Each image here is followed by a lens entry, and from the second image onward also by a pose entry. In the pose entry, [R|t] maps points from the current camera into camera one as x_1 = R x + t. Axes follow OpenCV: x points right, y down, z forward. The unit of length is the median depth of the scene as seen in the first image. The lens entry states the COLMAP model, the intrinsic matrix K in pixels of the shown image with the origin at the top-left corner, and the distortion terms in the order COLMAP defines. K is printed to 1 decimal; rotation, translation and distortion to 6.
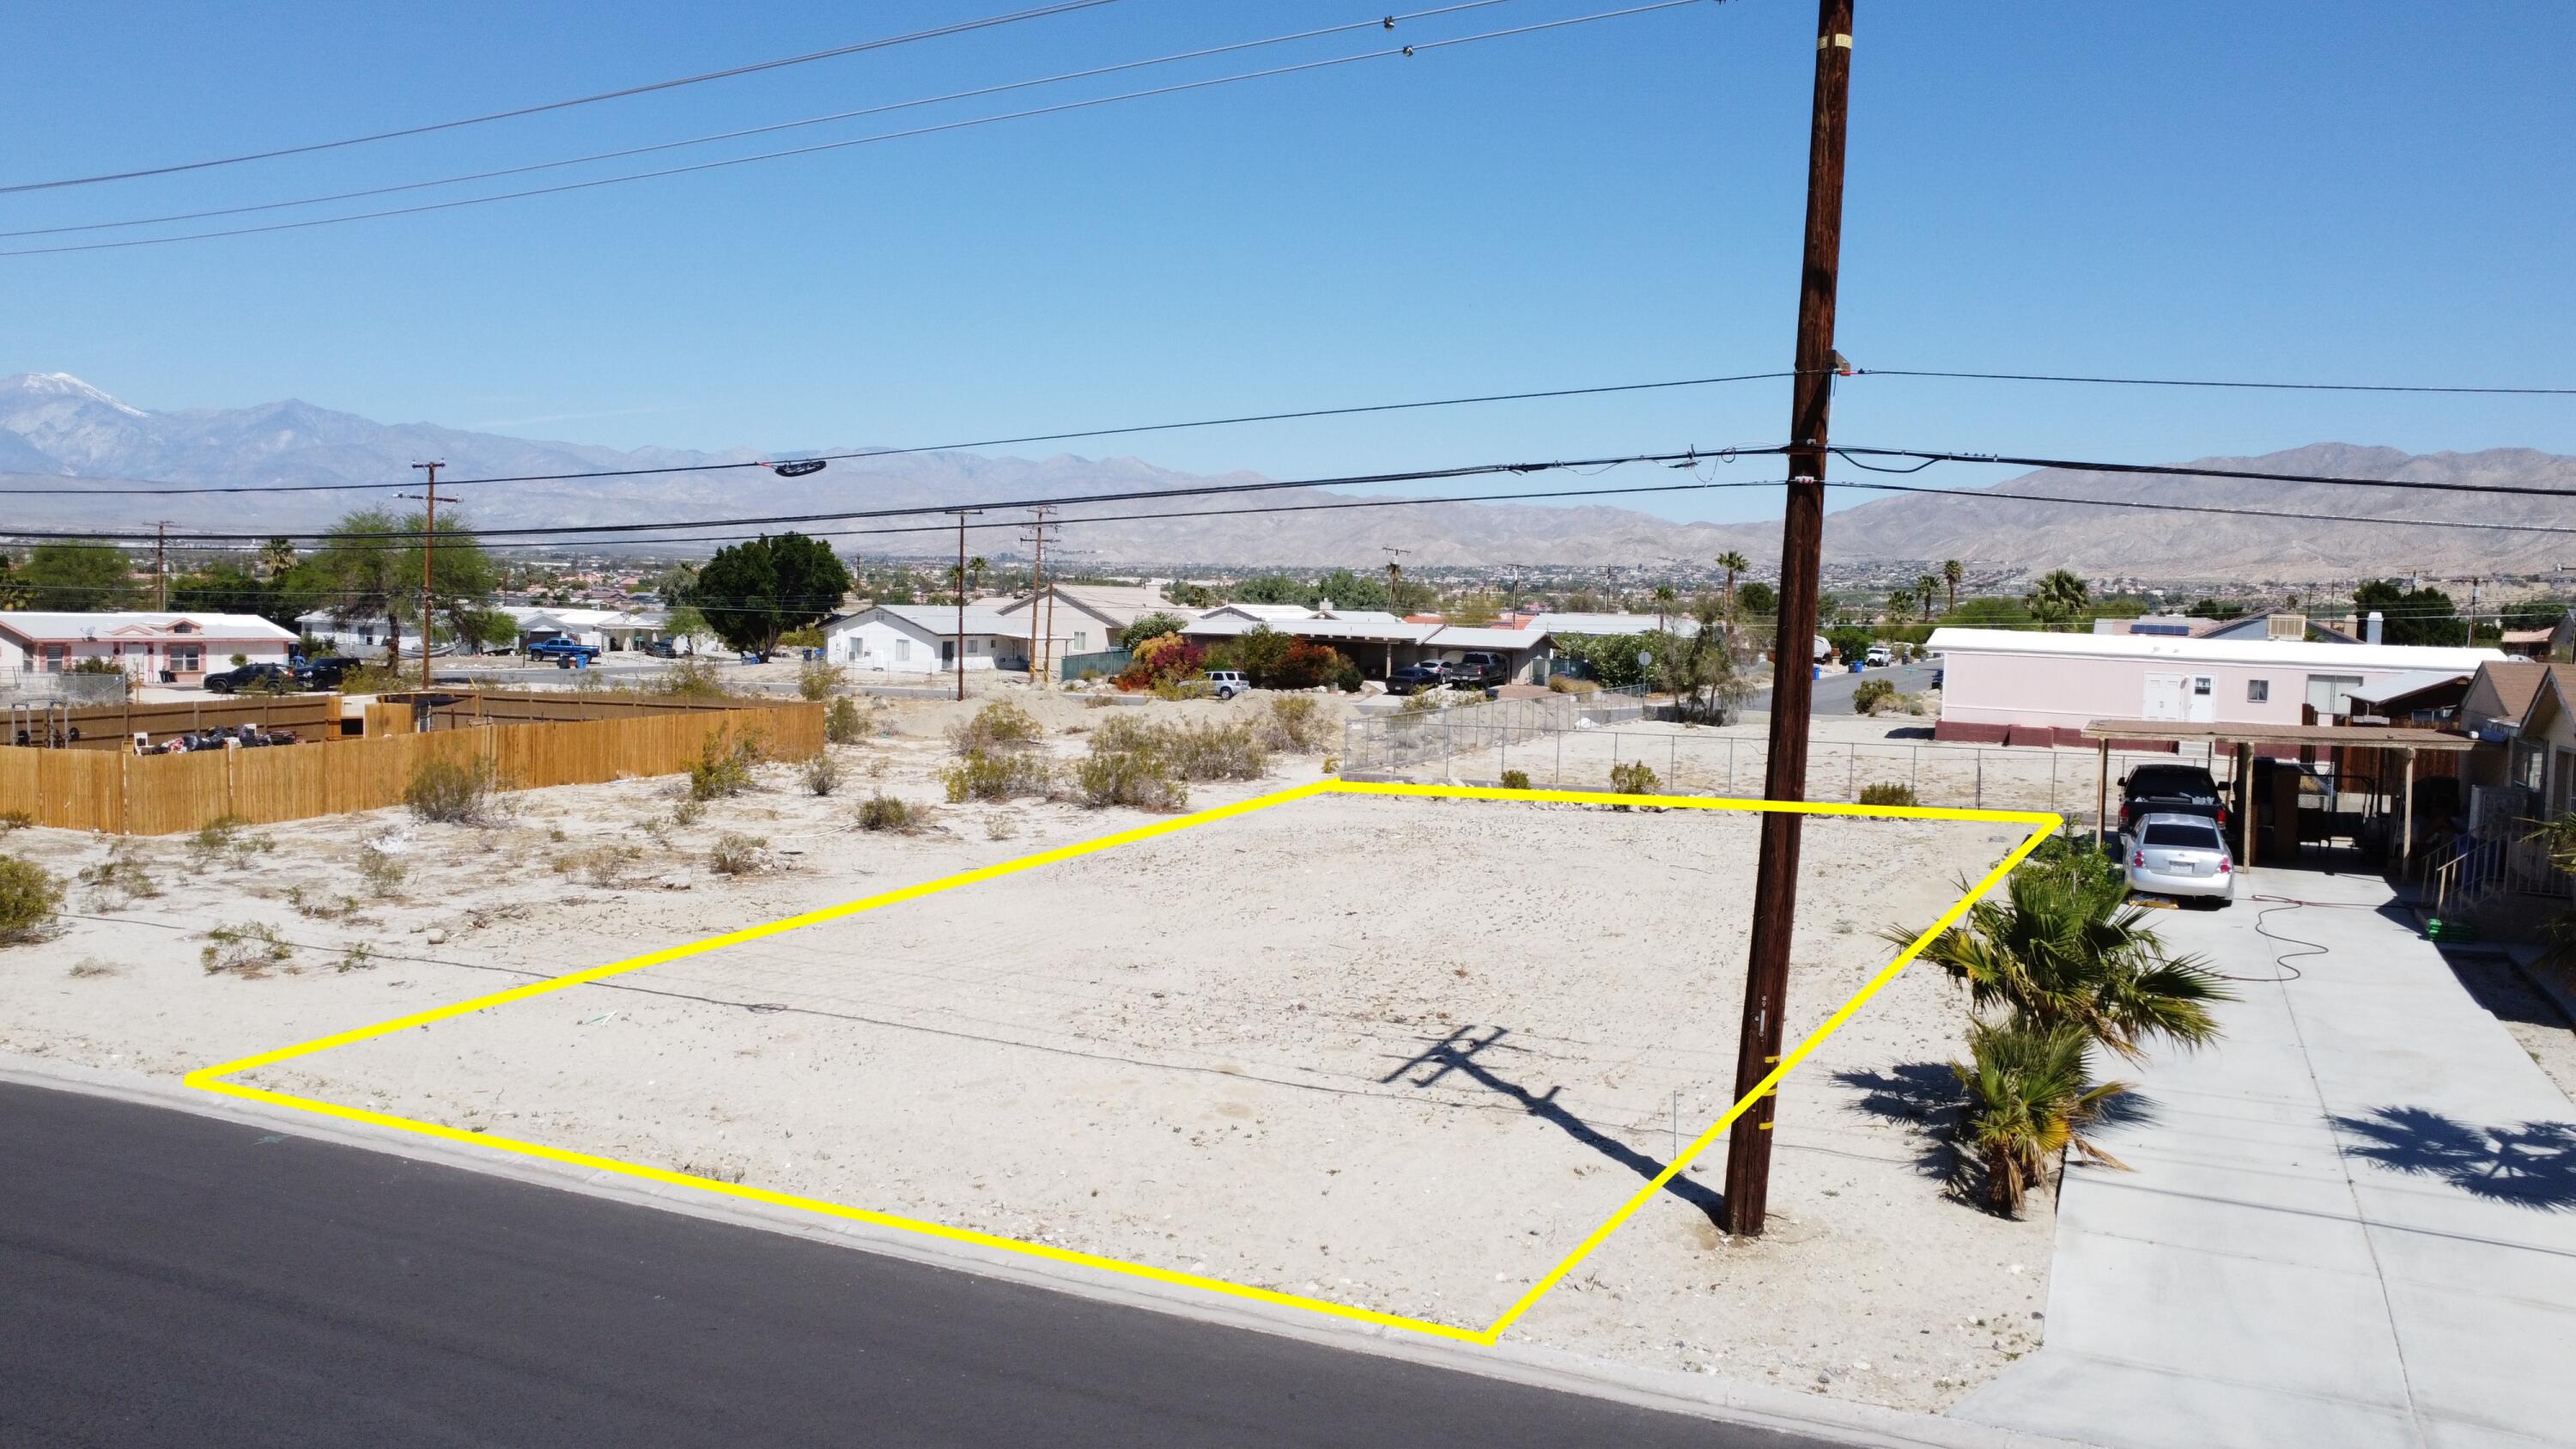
lens RADIAL K [[1912.1, 0, 1279.4], [0, 1912.1, 713.9], [0, 0, 1]] dist [-0.146740, 0.219485]
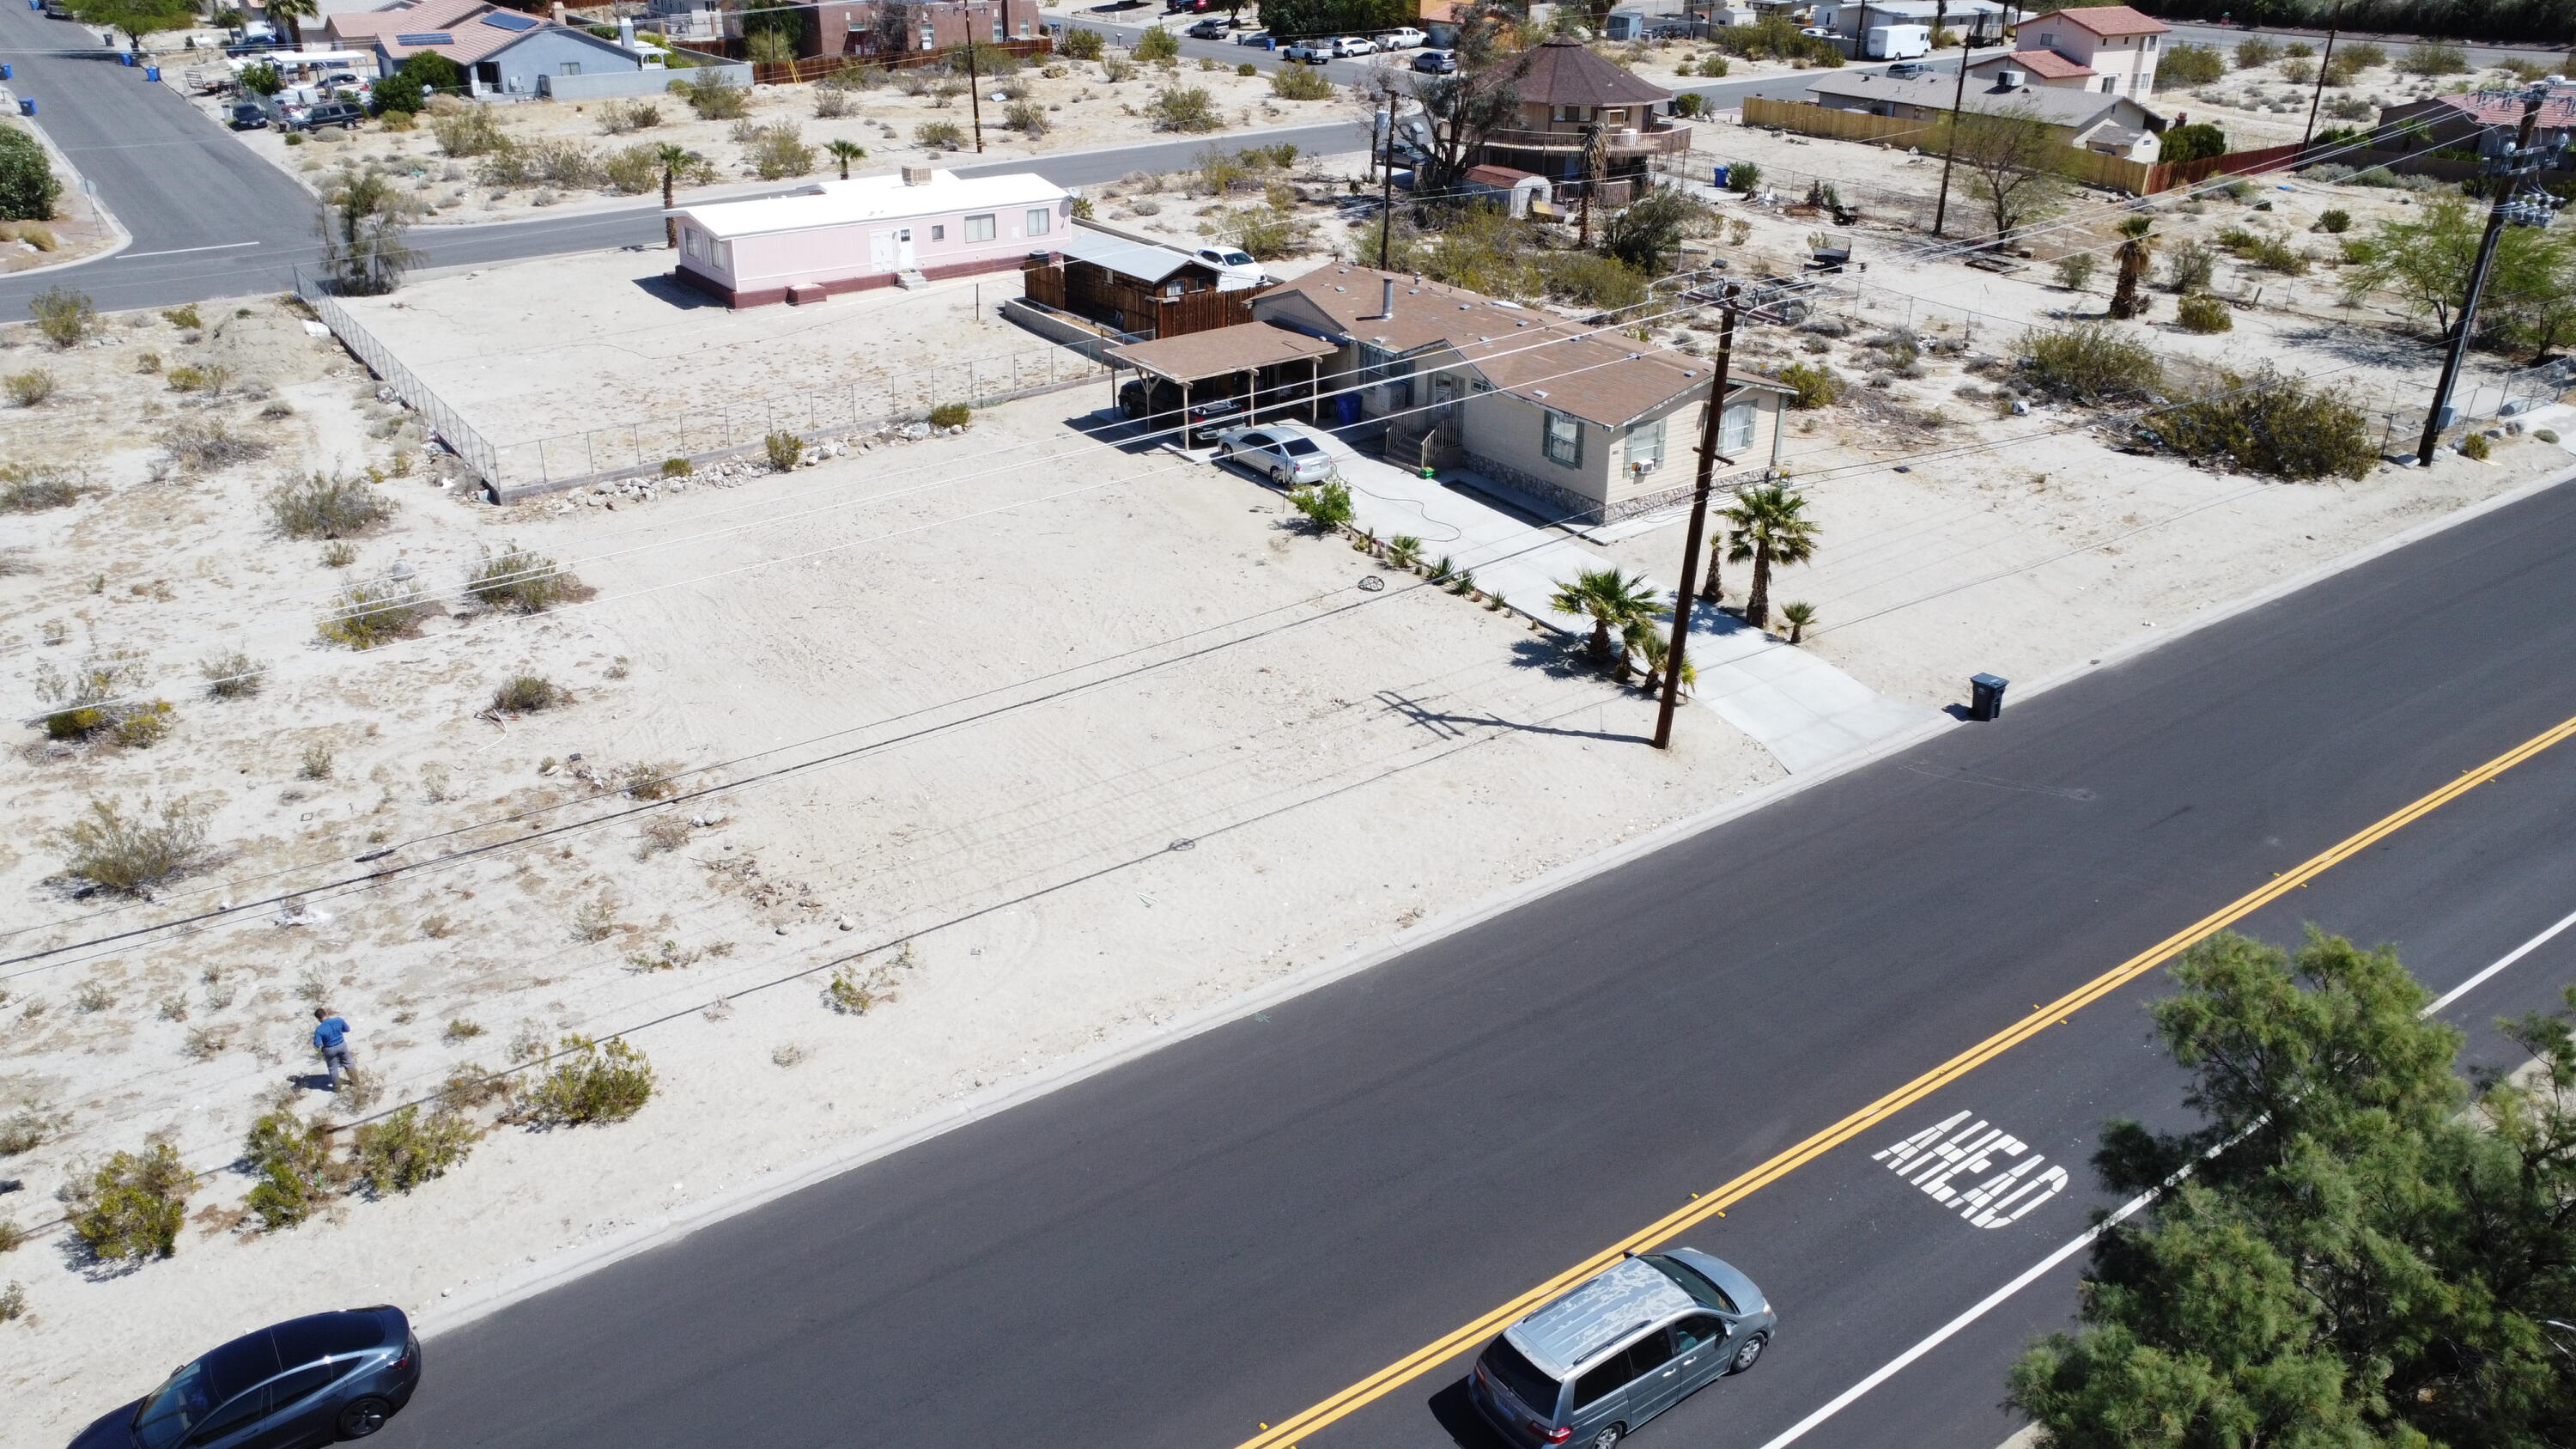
lens RADIAL K [[1912.1, 0, 1283.7], [0, 1912.1, 742.0], [0, 0, 1]] dist [-0.146740, 0.219485]
pose [[0.494250, -0.402217, 0.770674, -0.357980], [0.056494, 0.899512, 0.433228, -0.160283], [-0.867482, -0.170584, 0.467307, 0.024996]]
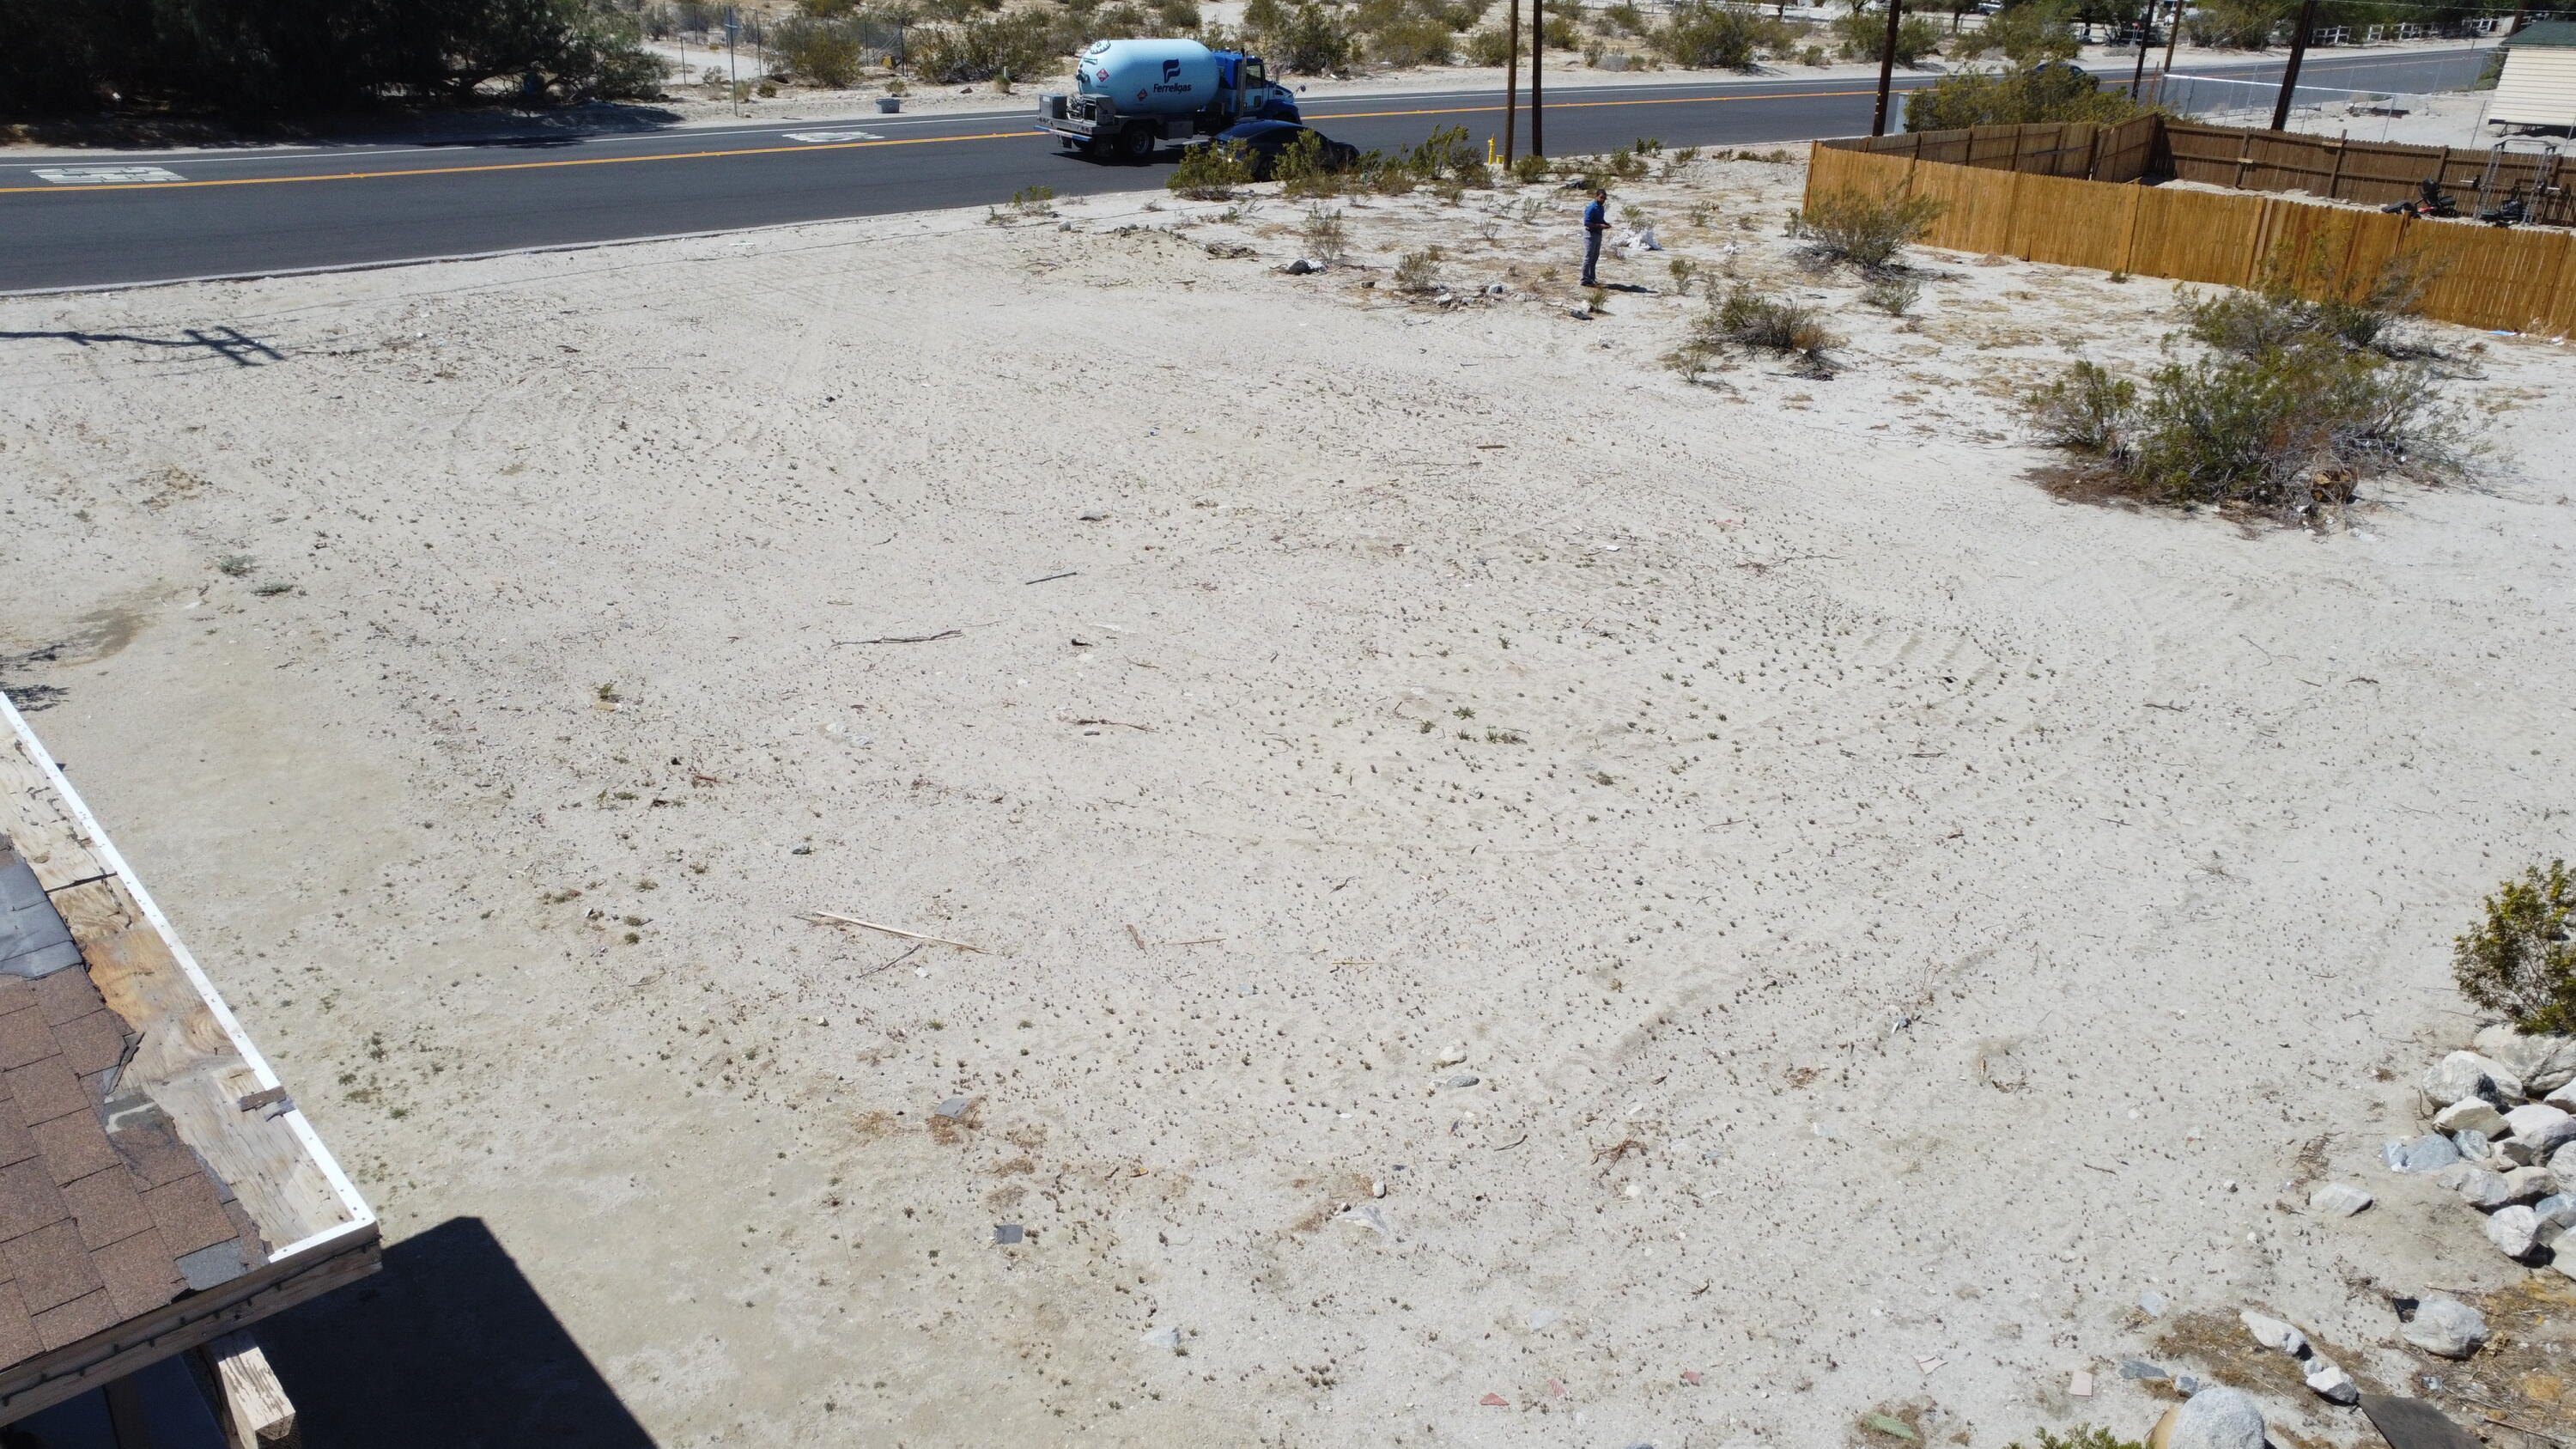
lens RADIAL K [[1912.1, 0, 1278.6], [0, 1912.1, 725.9], [0, 0, 1]] dist [-0.146740, 0.219485]
pose [[-0.378632, 0.342953, -0.859664, 0.207925], [-0.094230, 0.909706, 0.404420, -0.031733], [0.920738, 0.234132, -0.312127, 0.447279]]
